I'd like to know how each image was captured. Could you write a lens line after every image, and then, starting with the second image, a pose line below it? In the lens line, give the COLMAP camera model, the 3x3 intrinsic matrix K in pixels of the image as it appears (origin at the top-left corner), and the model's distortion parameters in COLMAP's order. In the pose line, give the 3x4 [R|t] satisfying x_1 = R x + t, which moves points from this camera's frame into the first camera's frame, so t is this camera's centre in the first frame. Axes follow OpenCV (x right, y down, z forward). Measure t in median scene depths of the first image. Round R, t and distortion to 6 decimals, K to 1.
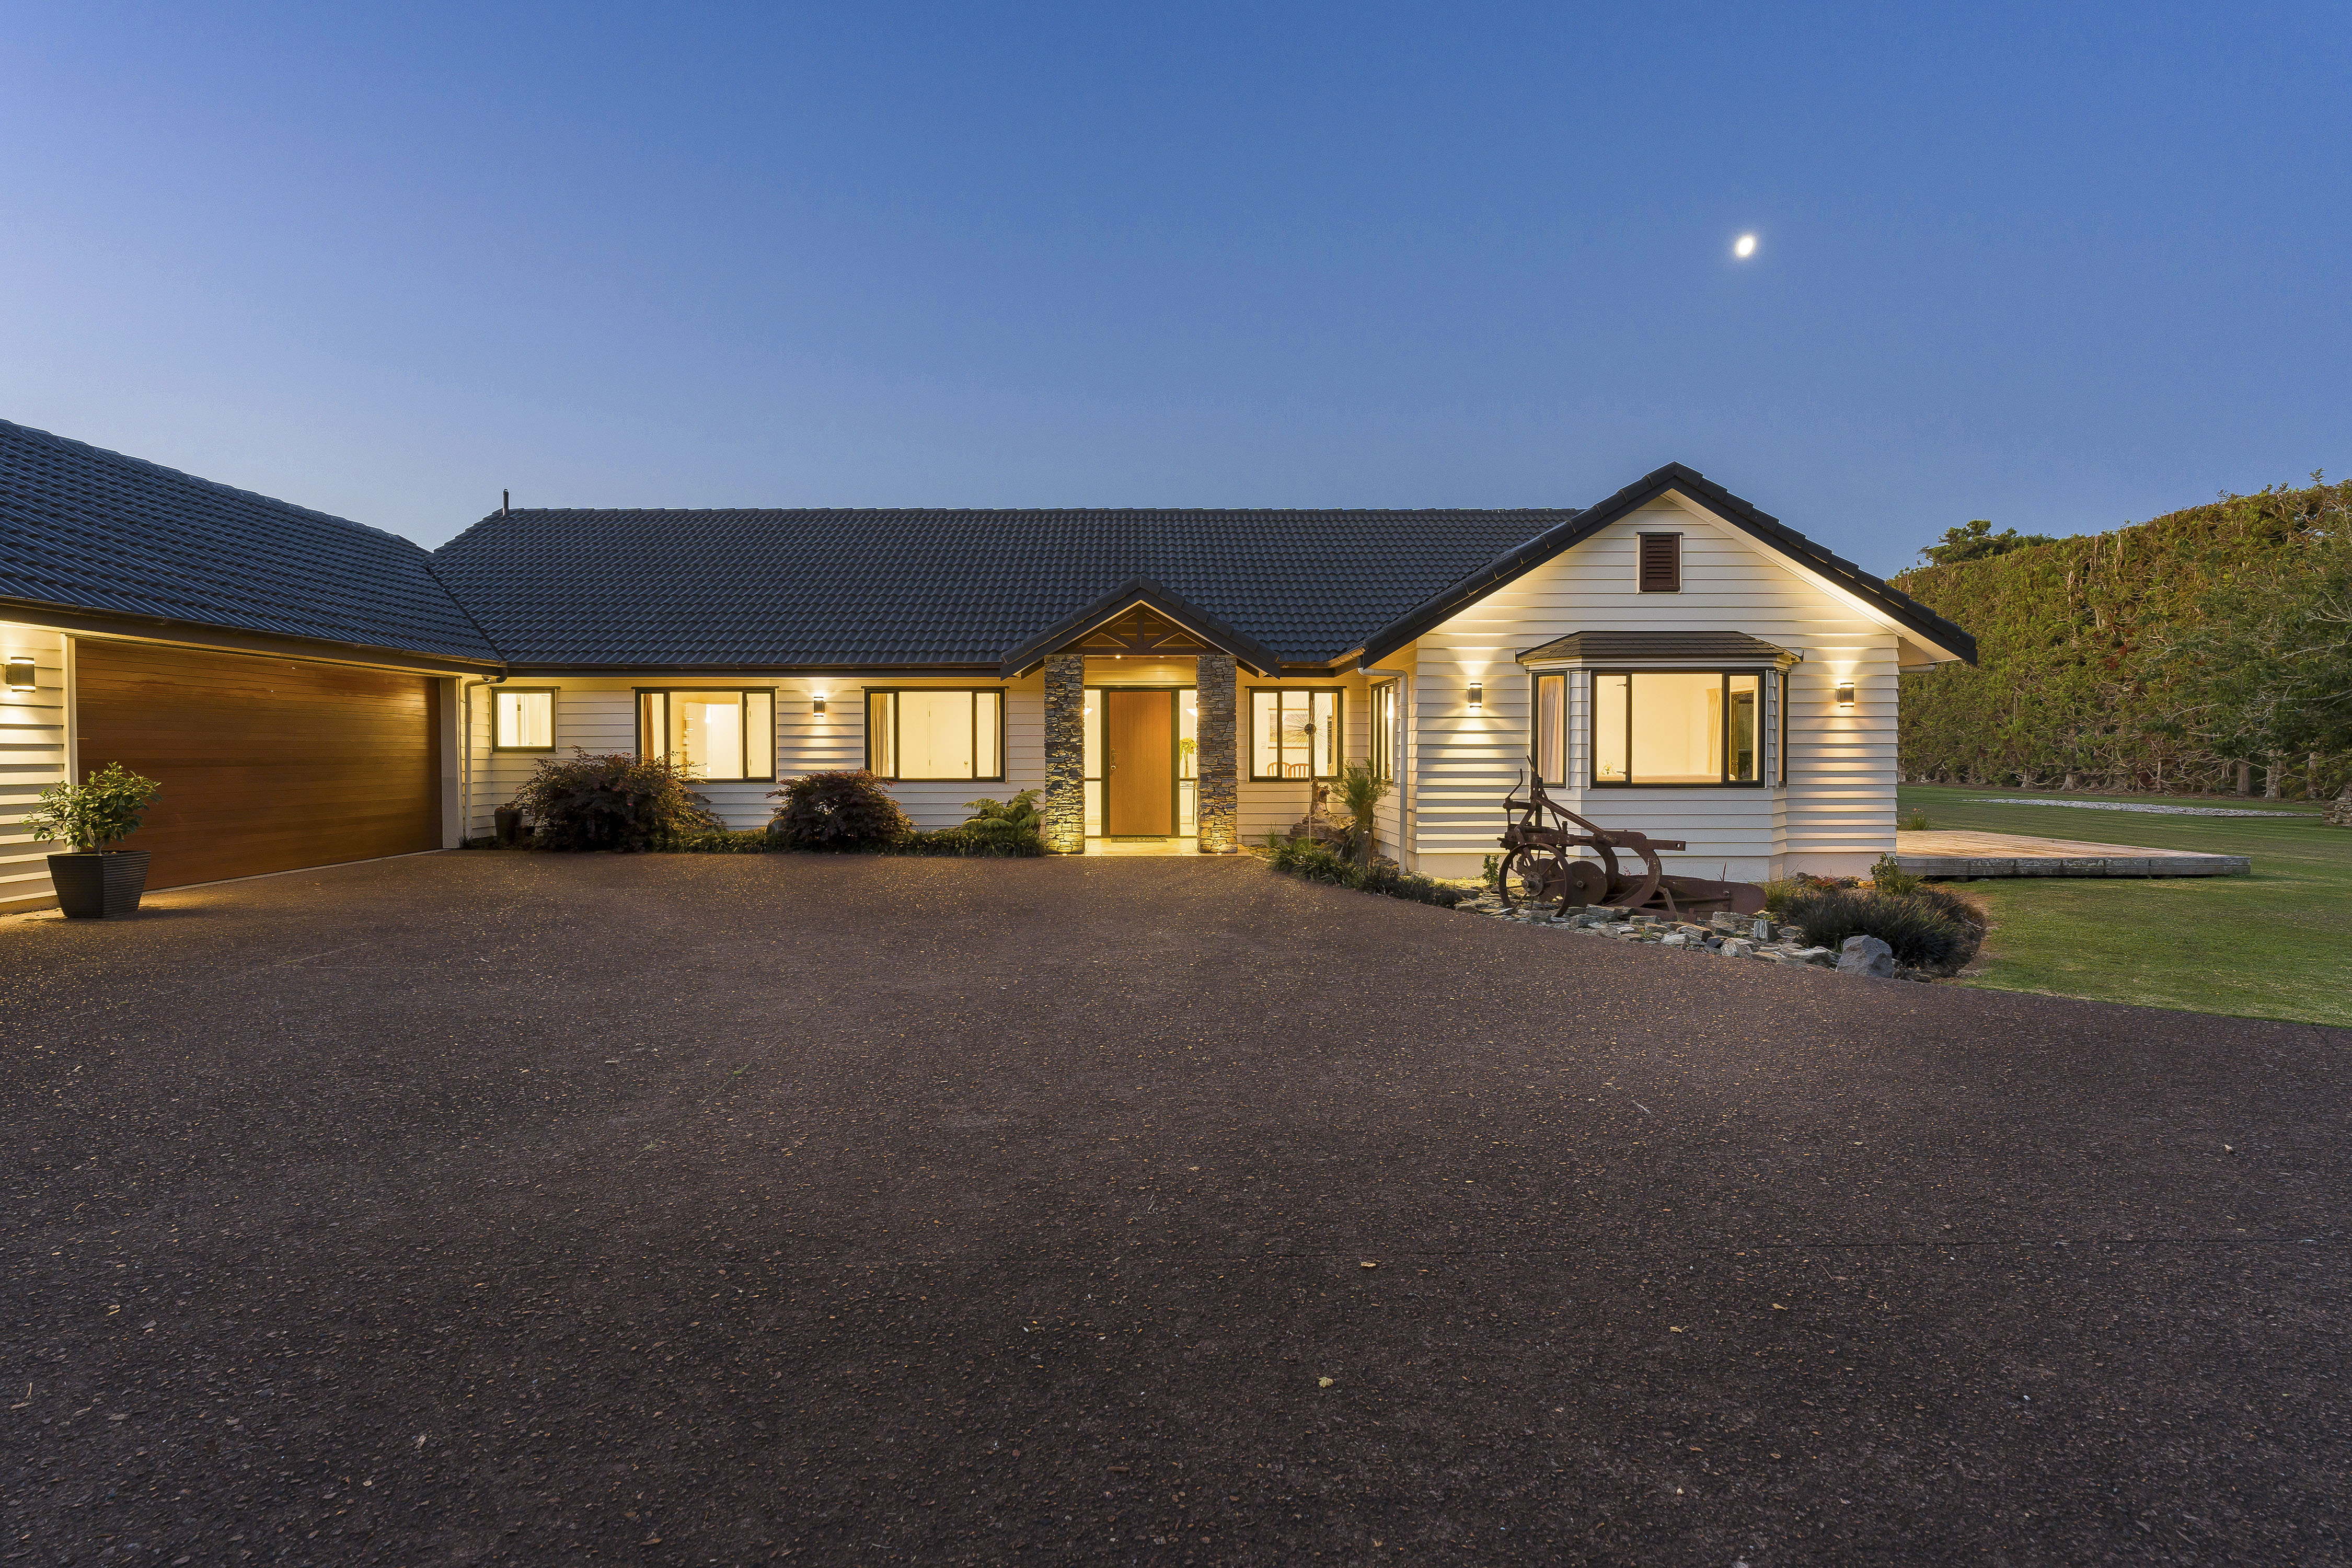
lens RADIAL K [[1030.0, 0, 1176.0], [0, 1030.0, 784.0], [0, 0, 1]] dist [0.000778, 0.000049]
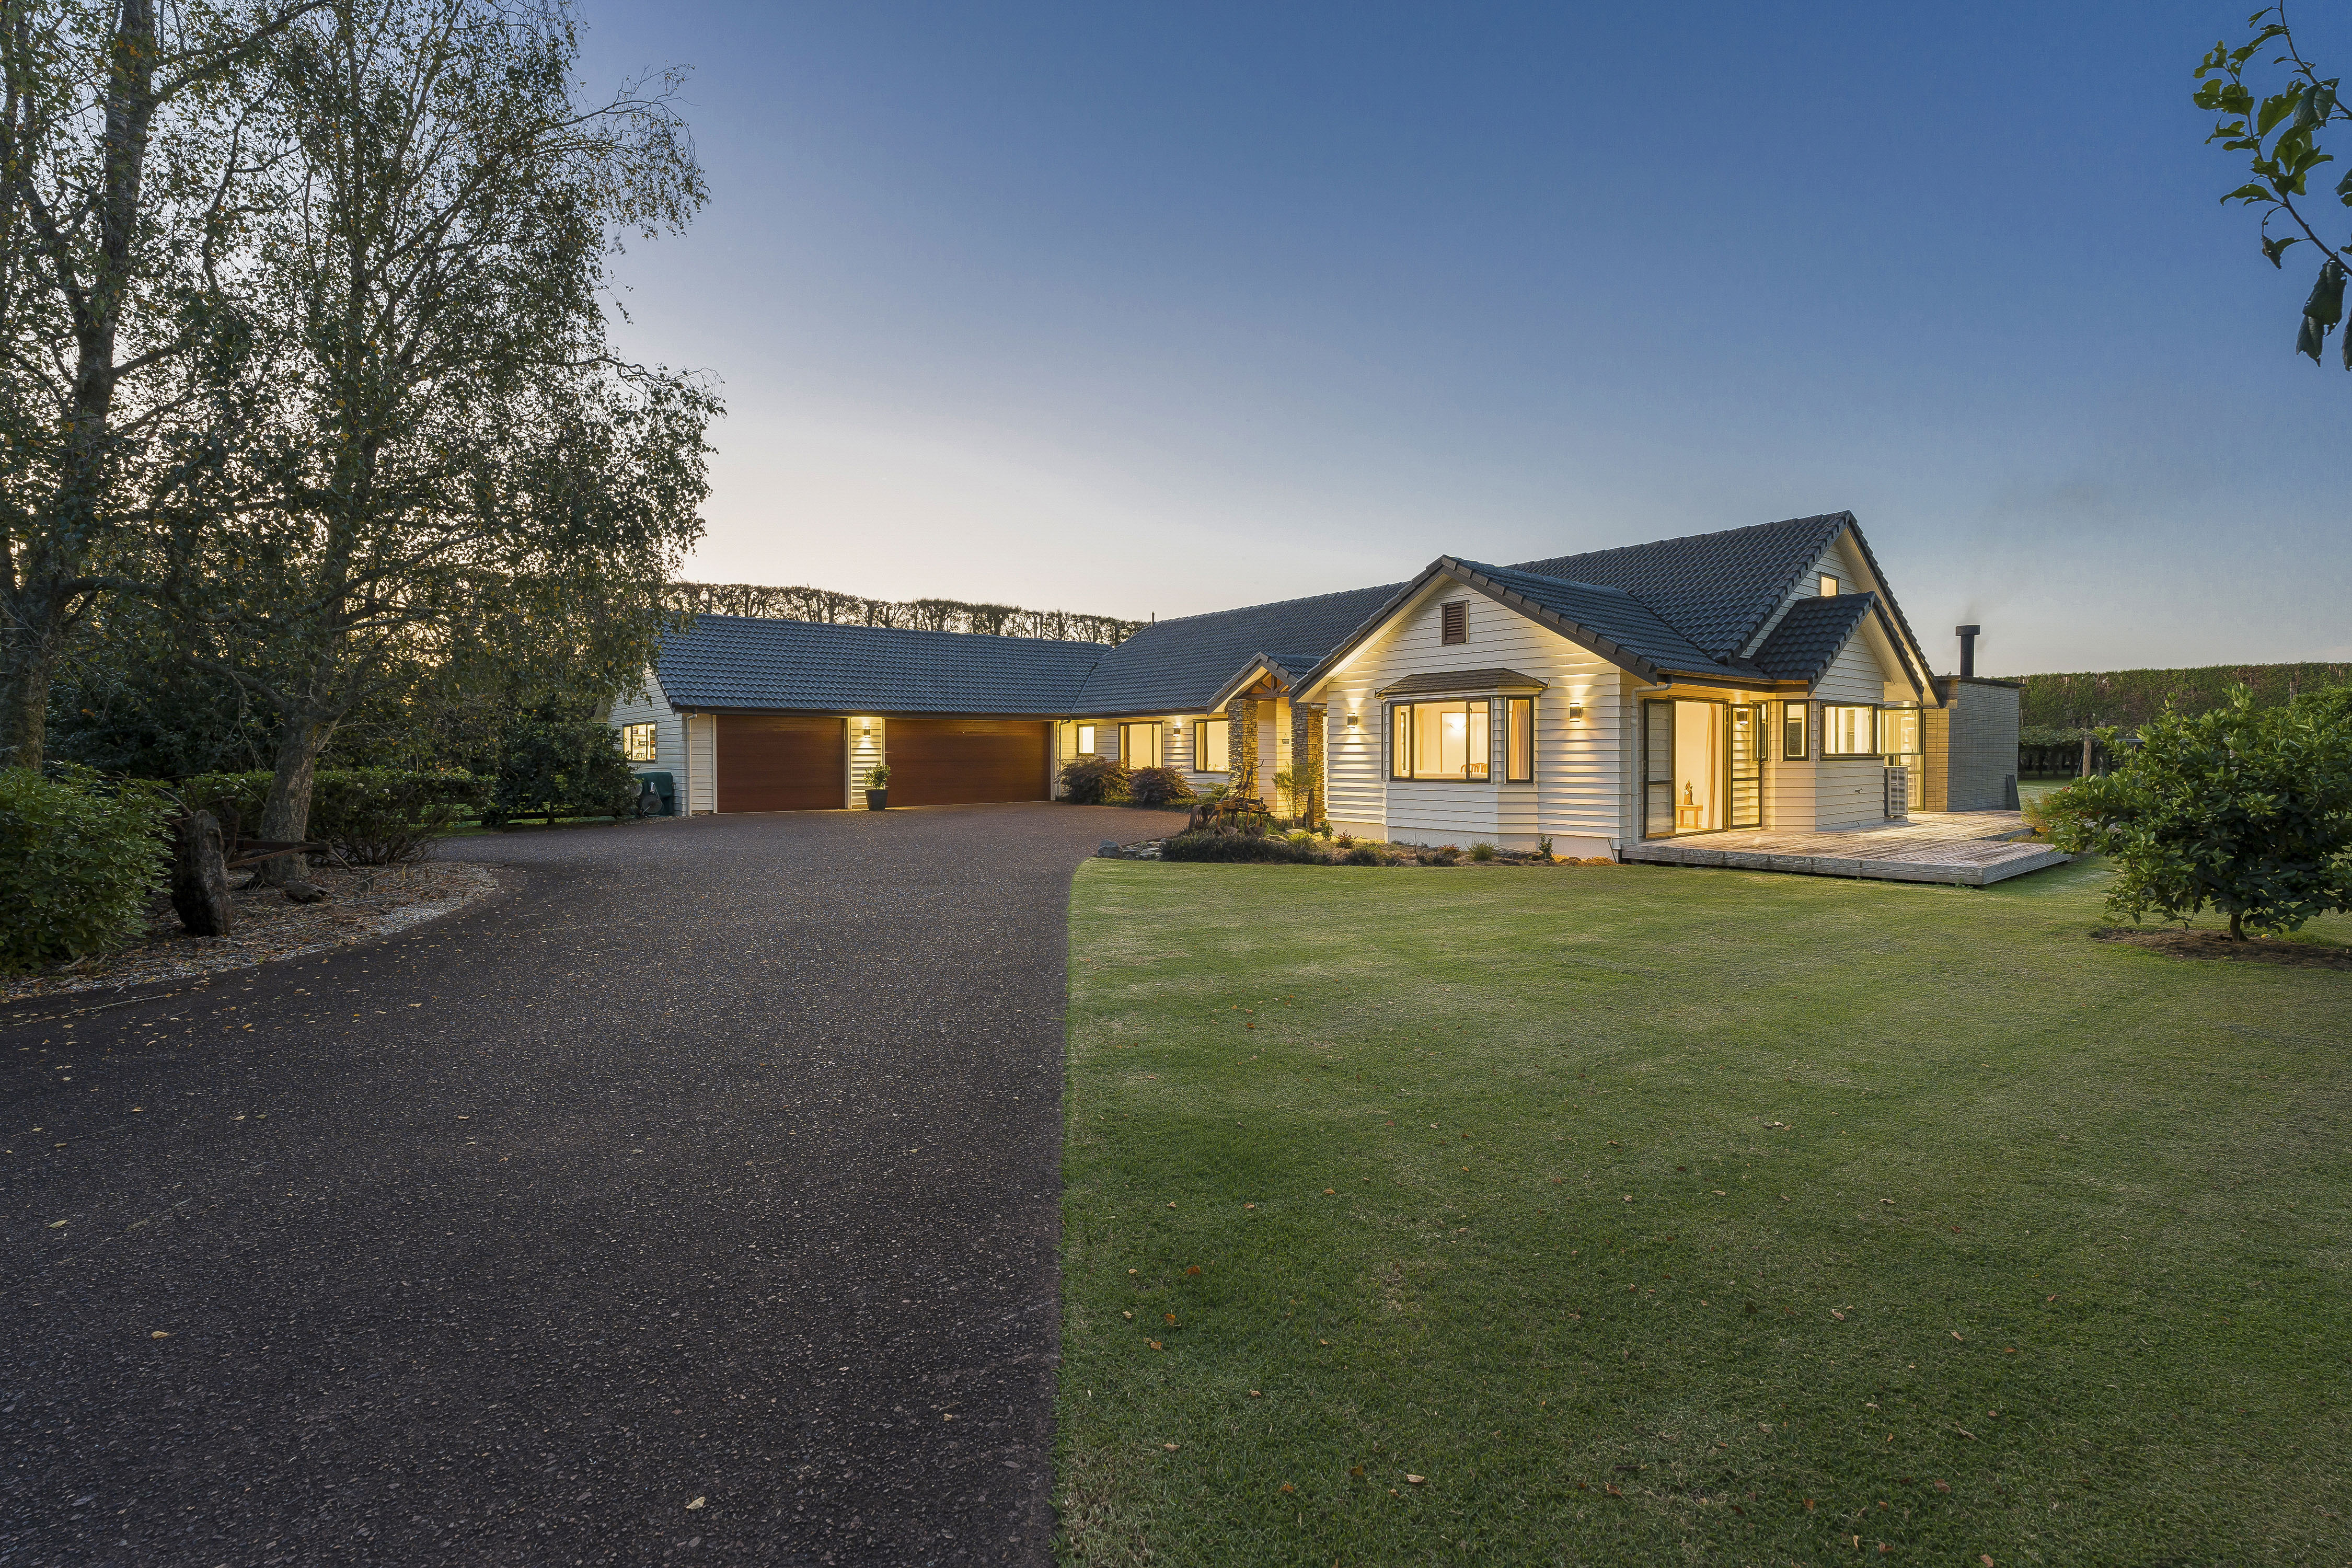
lens RADIAL K [[1030.0, 0, 1176.0], [0, 1030.0, 784.0], [0, 0, 1]] dist [0.000778, 0.000049]
pose [[0.627137, 0.021531, -0.778611, 1.330584], [-0.025771, 0.999644, 0.006886, 0.006351], [0.778482, 0.015747, 0.627469, -0.183566]]
